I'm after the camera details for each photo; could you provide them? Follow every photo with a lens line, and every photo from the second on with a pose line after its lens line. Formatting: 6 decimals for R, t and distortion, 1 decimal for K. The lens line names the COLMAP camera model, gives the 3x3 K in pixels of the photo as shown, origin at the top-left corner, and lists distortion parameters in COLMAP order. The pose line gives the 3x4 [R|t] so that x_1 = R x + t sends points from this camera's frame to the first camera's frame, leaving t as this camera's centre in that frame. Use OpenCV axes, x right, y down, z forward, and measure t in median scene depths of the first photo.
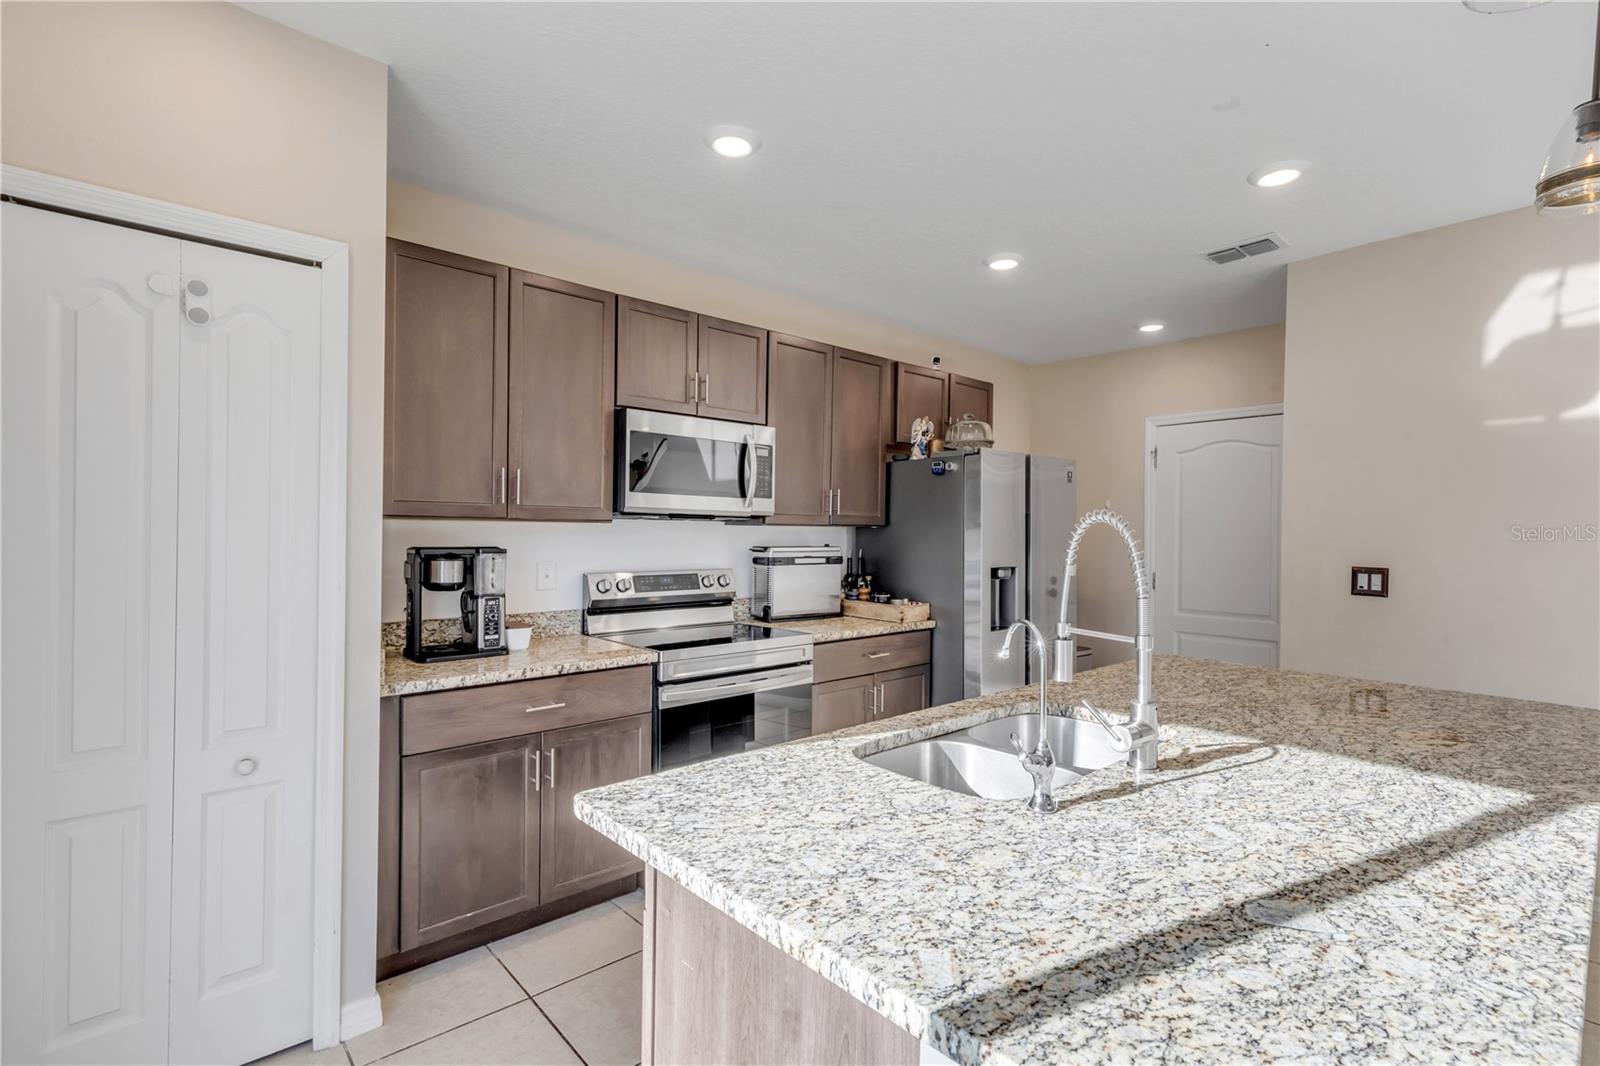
lens RADIAL K [[729.3, 0, 800.0], [0, 729.3, 535.5], [0, 0, 1]] dist [0.004382, -0.000626]
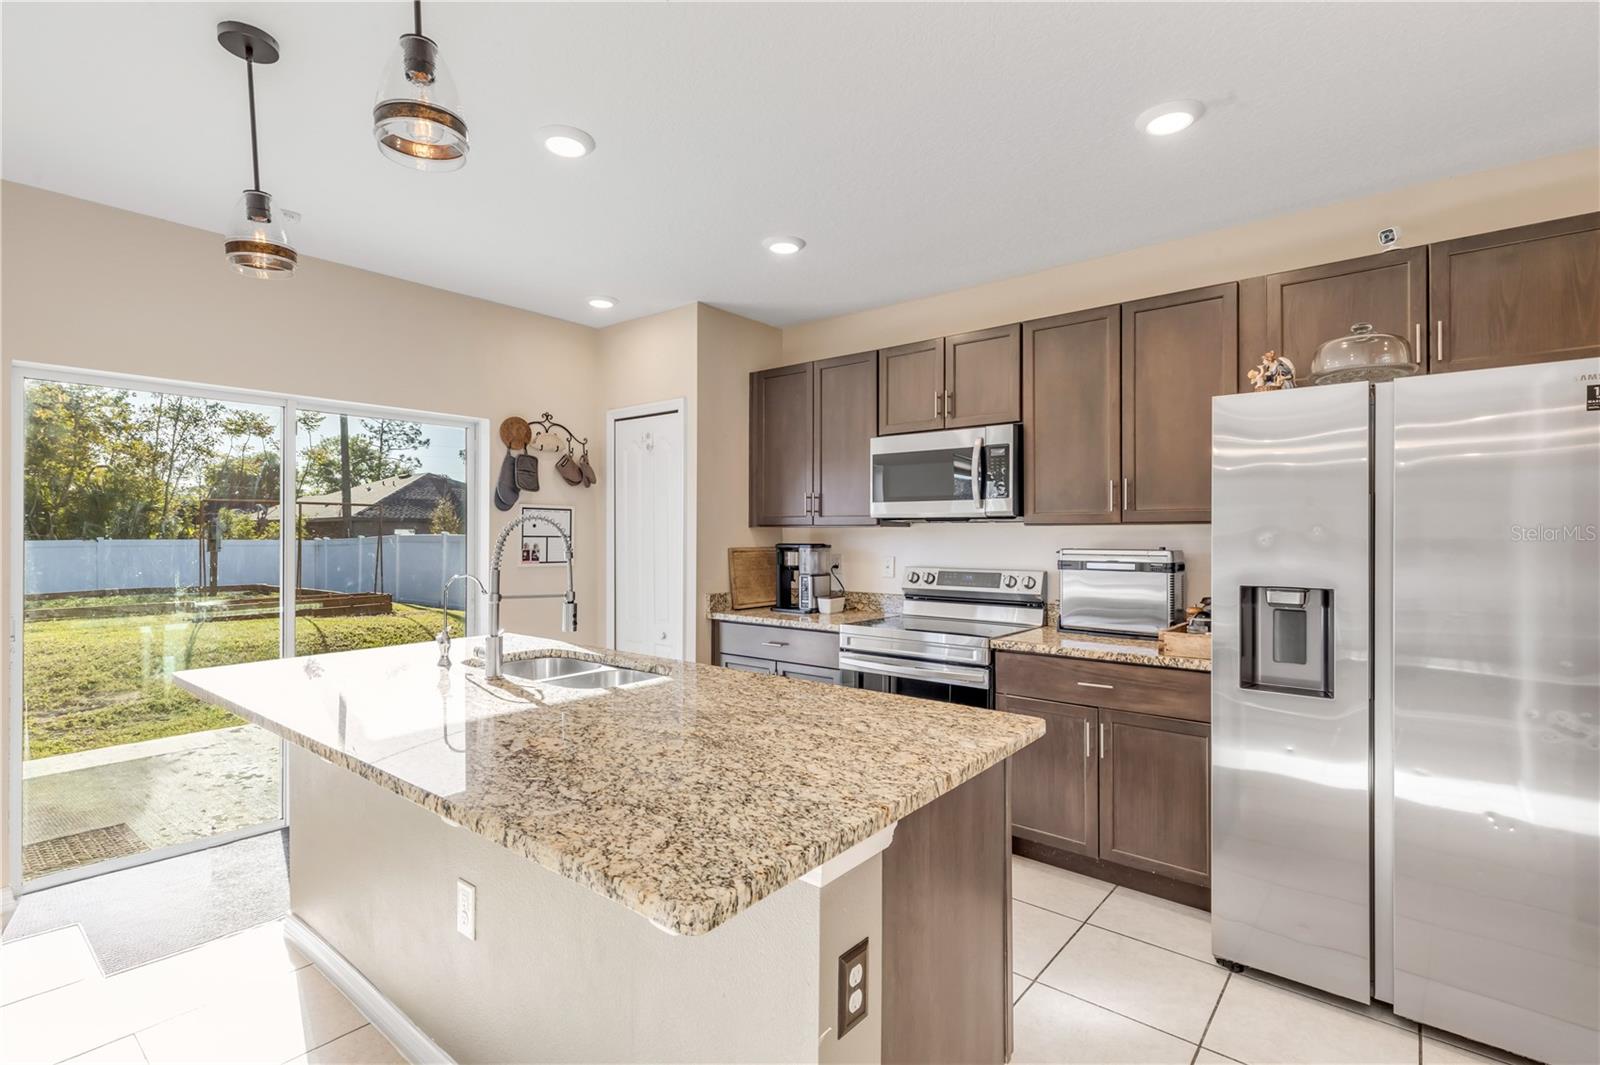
lens RADIAL K [[729.3, 0, 800.0], [0, 729.3, 535.0], [0, 0, 1]] dist [0.004382, -0.000626]
pose [[0.165844, -0.006508, -0.986131, 0.892791], [-0.004374, 0.999964, -0.007335, 0.007085], [0.986142, 0.005530, 0.165809, 0.579186]]
